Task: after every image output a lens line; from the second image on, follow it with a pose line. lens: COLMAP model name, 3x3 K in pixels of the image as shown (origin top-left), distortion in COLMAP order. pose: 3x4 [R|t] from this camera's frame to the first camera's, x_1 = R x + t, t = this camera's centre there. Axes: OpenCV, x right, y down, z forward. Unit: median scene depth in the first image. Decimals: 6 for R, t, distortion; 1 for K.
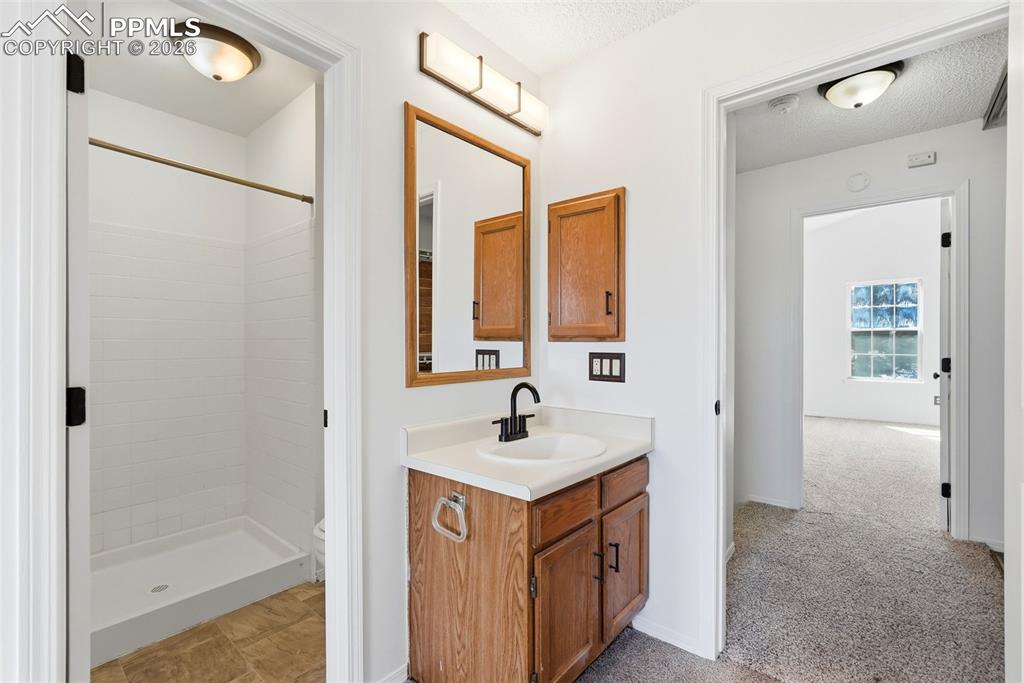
lens RADIAL K [[455.4, 0, 511.9], [0, 455.4, 344.6], [0, 0, 1]] dist [-0.003533, 0.000777]
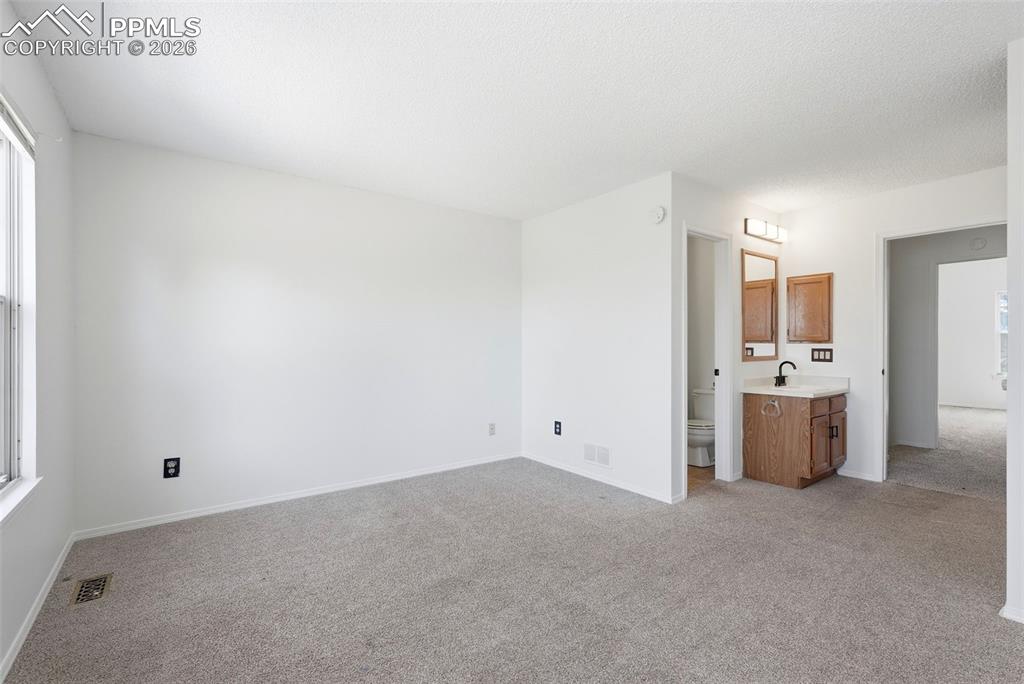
lens RADIAL K [[455.4, 0, 511.9], [0, 455.4, 345.1], [0, 0, 1]] dist [-0.003533, 0.000777]
pose [[0.975456, -0.000160, -0.220192, -0.782297], [0.000539, 0.999998, 0.001659, -0.002684], [0.220192, -0.001736, 0.975455, -1.481849]]
